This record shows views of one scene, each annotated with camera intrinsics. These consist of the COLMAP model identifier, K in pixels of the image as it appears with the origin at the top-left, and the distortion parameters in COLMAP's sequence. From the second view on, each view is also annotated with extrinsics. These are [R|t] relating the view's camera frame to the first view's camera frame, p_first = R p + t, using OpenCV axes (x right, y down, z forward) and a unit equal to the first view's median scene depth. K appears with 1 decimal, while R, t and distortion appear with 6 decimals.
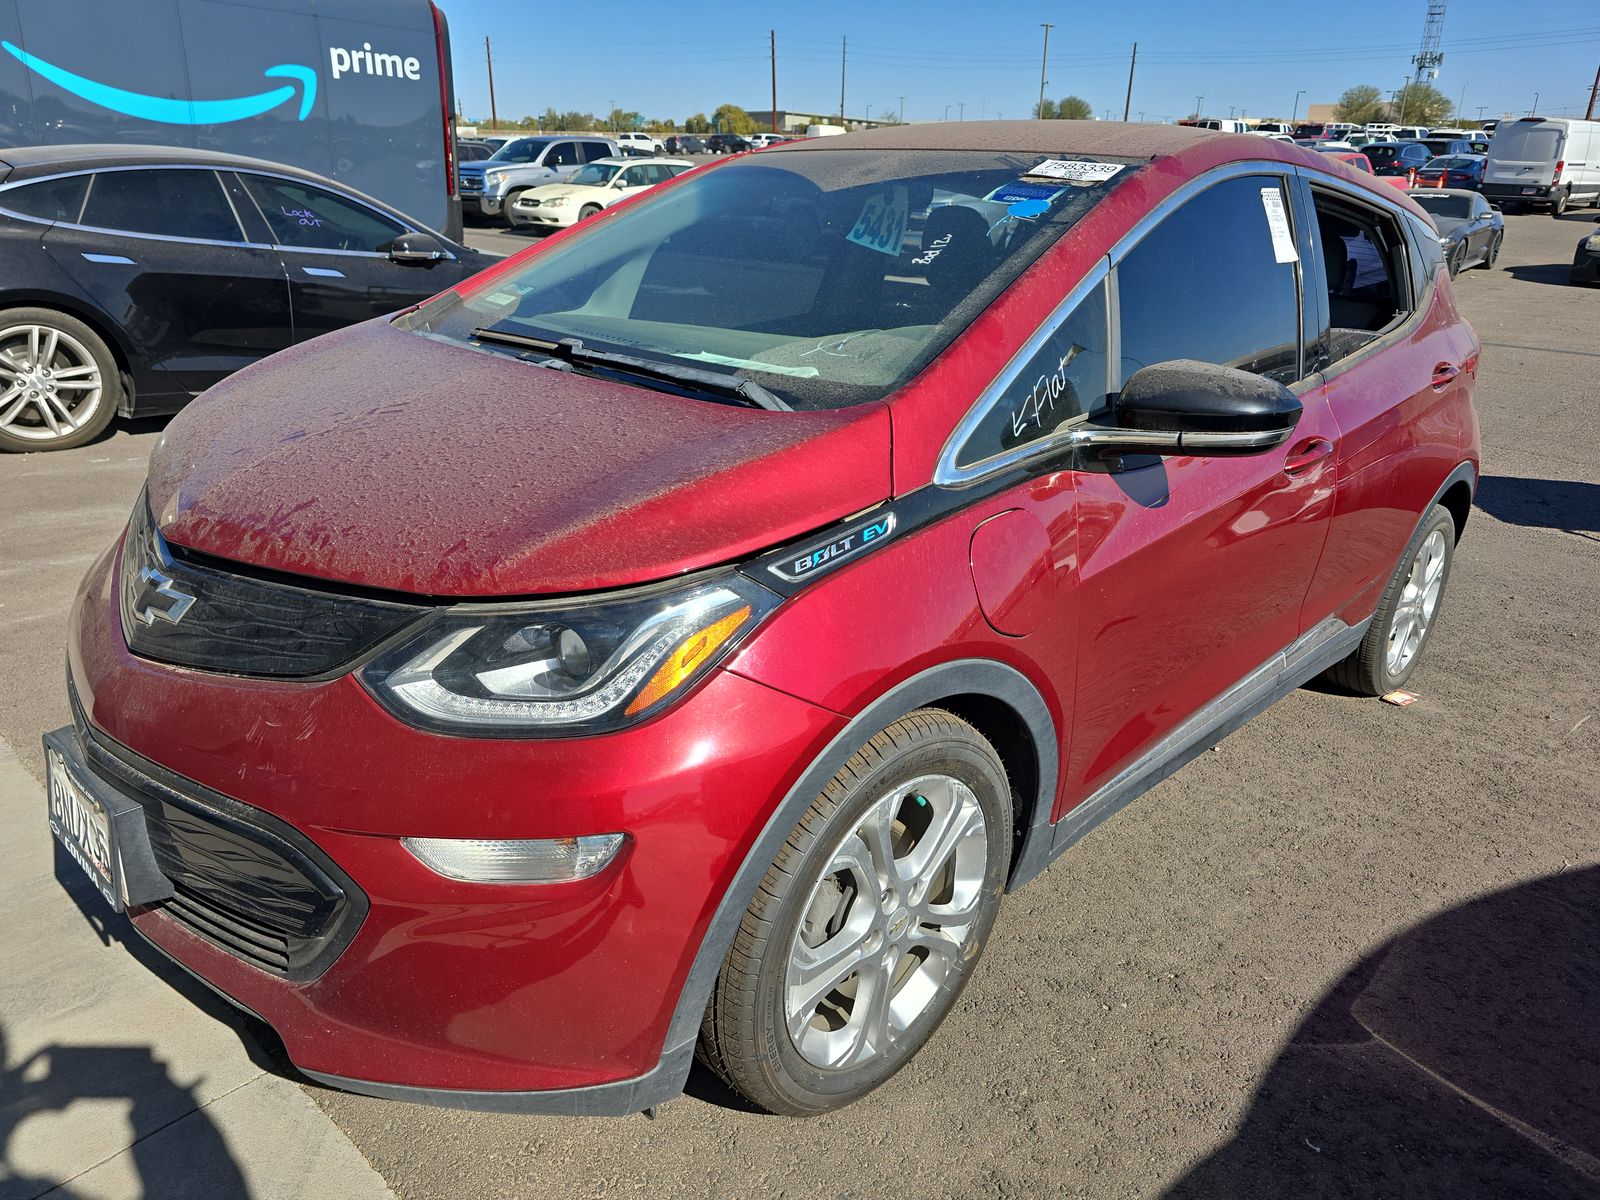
lens RADIAL K [[1115.0, 0, 800.0], [0, 1115.0, 600.0], [0, 0, 1]] dist [0.118056, -0.131478]
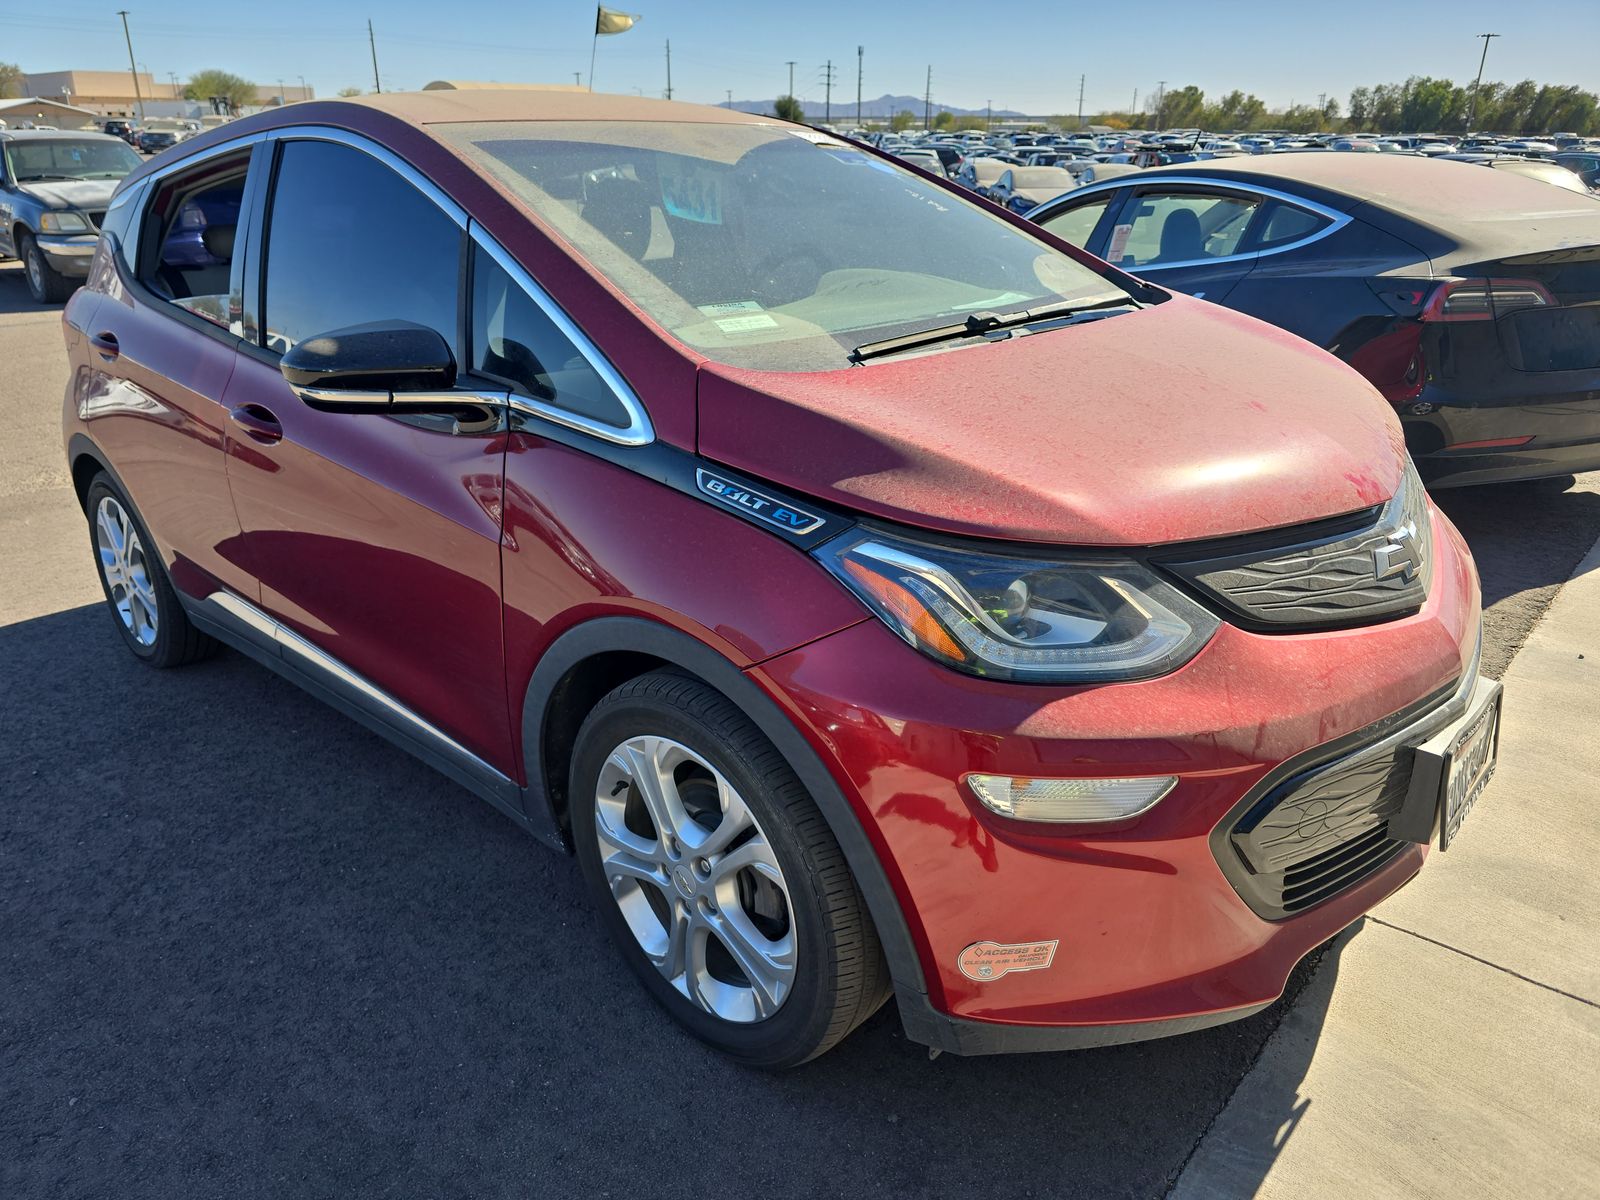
lens RADIAL K [[1149.5, 0, 802.6], [0, 1149.5, 566.1], [0, 0, 1]] dist [0.040594, -0.052338]
pose [[-0.052961, -0.355616, 0.933130, -1.070620], [0.360096, 0.864771, 0.350002, -0.393114], [-0.931411, 0.354553, 0.082257, 0.992386]]
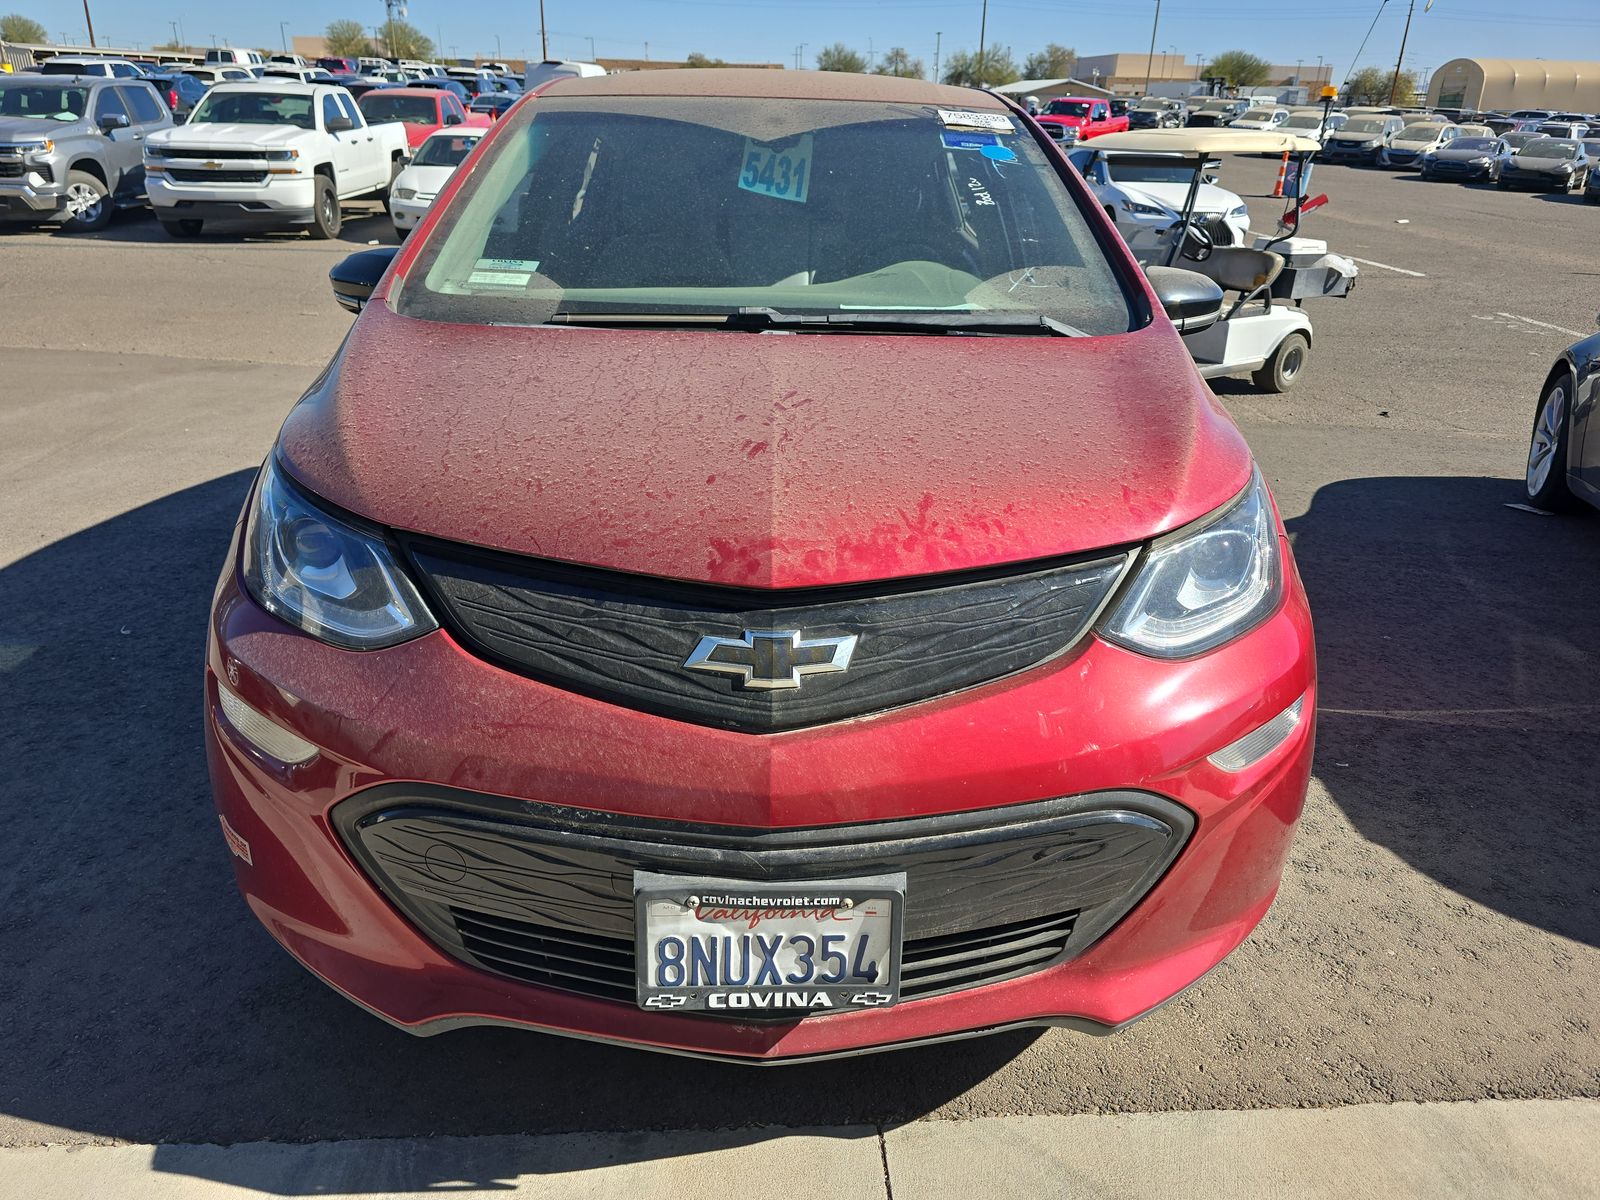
lens RADIAL K [[1115.0, 0, 800.0], [0, 1115.0, 600.0], [0, 0, 1]] dist [0.118056, -0.131478]
pose [[0.685929, -0.283901, 0.670001, -0.758985], [0.249774, 0.956669, 0.149659, -0.112586], [-0.683457, 0.064694, 0.727118, 0.270177]]
